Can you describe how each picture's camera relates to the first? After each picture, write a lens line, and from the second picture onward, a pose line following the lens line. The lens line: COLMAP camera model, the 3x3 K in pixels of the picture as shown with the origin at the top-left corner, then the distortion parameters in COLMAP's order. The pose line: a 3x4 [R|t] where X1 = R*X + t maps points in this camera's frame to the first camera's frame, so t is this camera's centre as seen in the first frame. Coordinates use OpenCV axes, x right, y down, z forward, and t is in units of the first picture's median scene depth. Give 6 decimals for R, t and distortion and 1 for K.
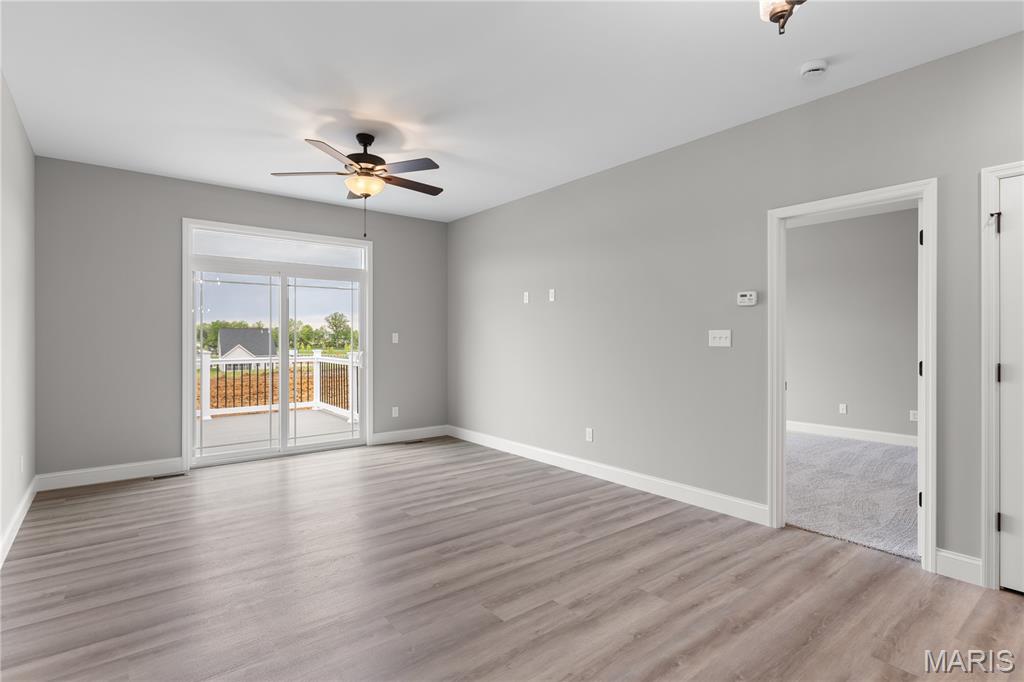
lens RADIAL K [[504.3, 0, 514.4], [0, 504.3, 334.9], [0, 0, 1]] dist [-0.013793, -0.000660]
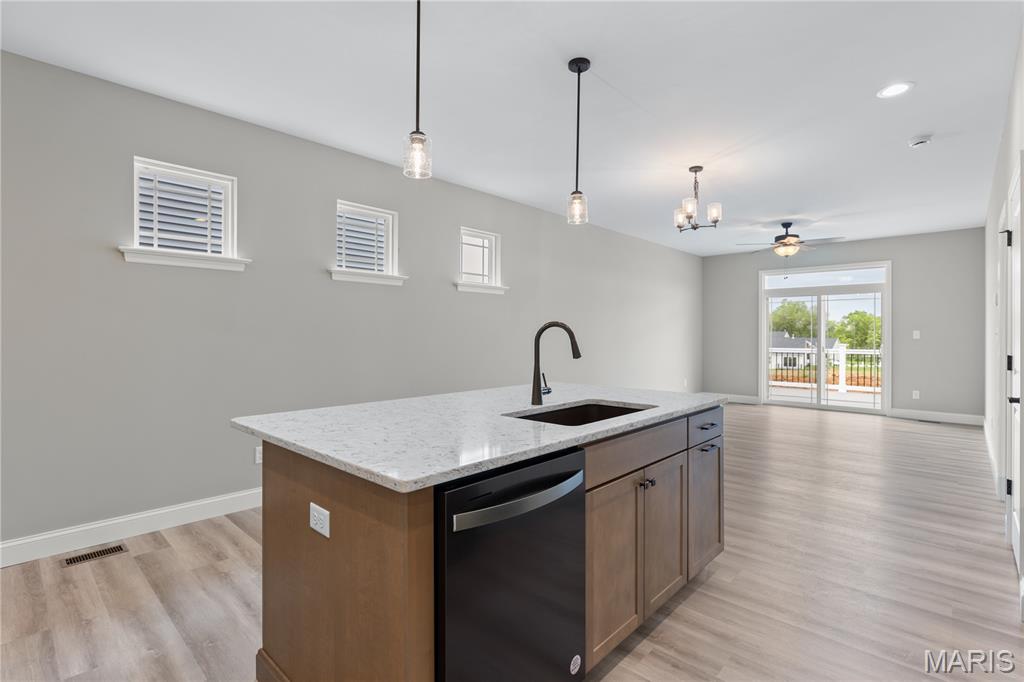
lens RADIAL K [[488.9, 0, 513.1], [0, 488.9, 337.2], [0, 0, 1]] dist [-0.000819, -0.000119]
pose [[0.130498, 0.007875, -0.991417, 0.921985], [0.003140, 0.999960, 0.008356, -0.001037], [0.991444, -0.004203, 0.130468, -0.147536]]
